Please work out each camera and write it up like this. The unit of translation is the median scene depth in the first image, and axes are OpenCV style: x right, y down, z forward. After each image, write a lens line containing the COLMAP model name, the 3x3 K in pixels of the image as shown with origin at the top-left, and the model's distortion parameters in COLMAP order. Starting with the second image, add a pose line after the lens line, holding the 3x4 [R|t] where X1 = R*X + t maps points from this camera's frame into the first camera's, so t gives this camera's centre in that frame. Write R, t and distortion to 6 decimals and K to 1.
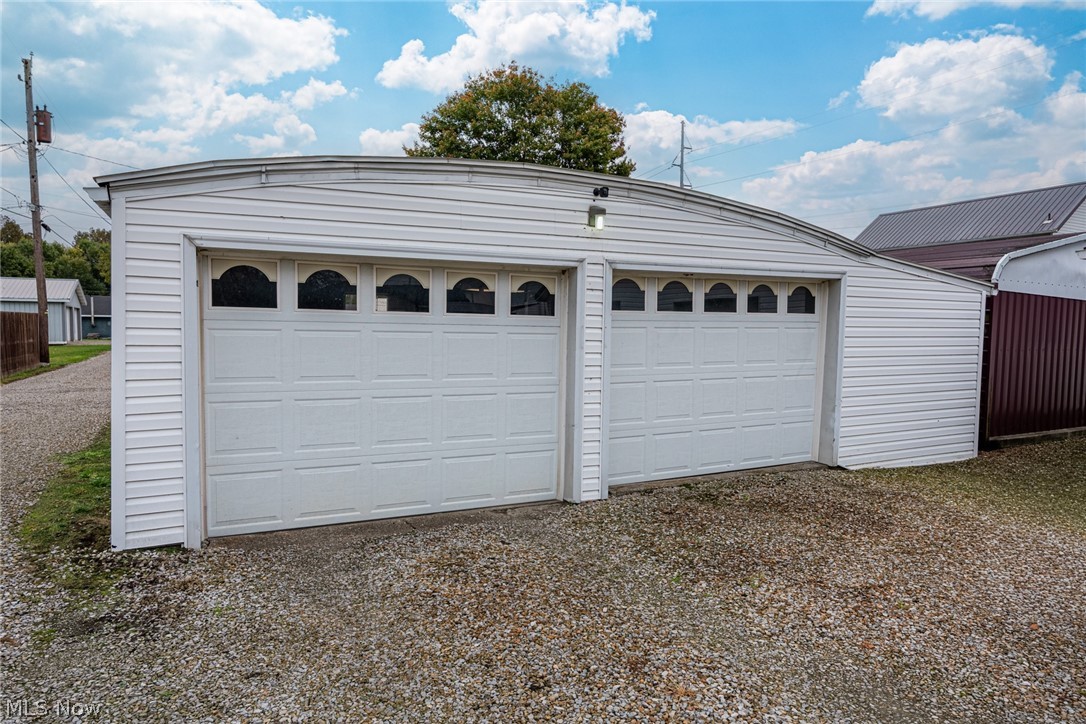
lens RADIAL K [[693.2, 0, 542.2], [0, 693.2, 358.7], [0, 0, 1]] dist [-0.006906, -0.001206]
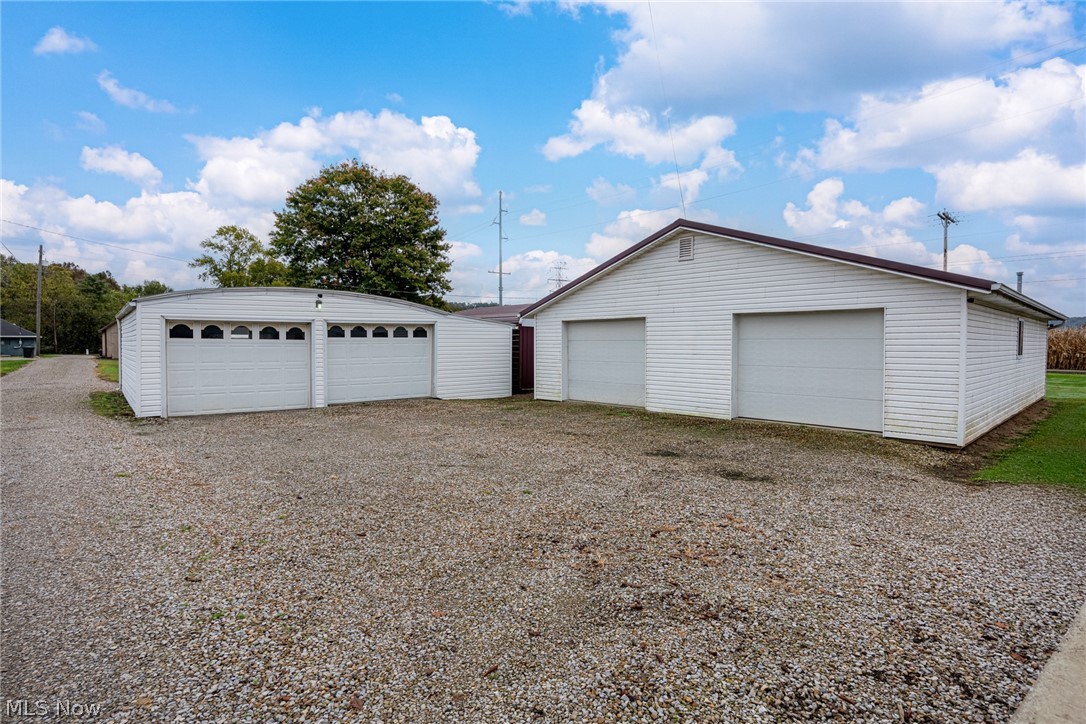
lens RADIAL K [[569.5, 0, 543.3], [0, 569.5, 356.7], [0, 0, 1]] dist [0.002951, 0.003077]
pose [[0.975063, -0.013503, 0.221515, 0.352638], [0.017890, 0.999681, -0.017809, 0.049723], [-0.221204, 0.021328, 0.974994, -1.127951]]
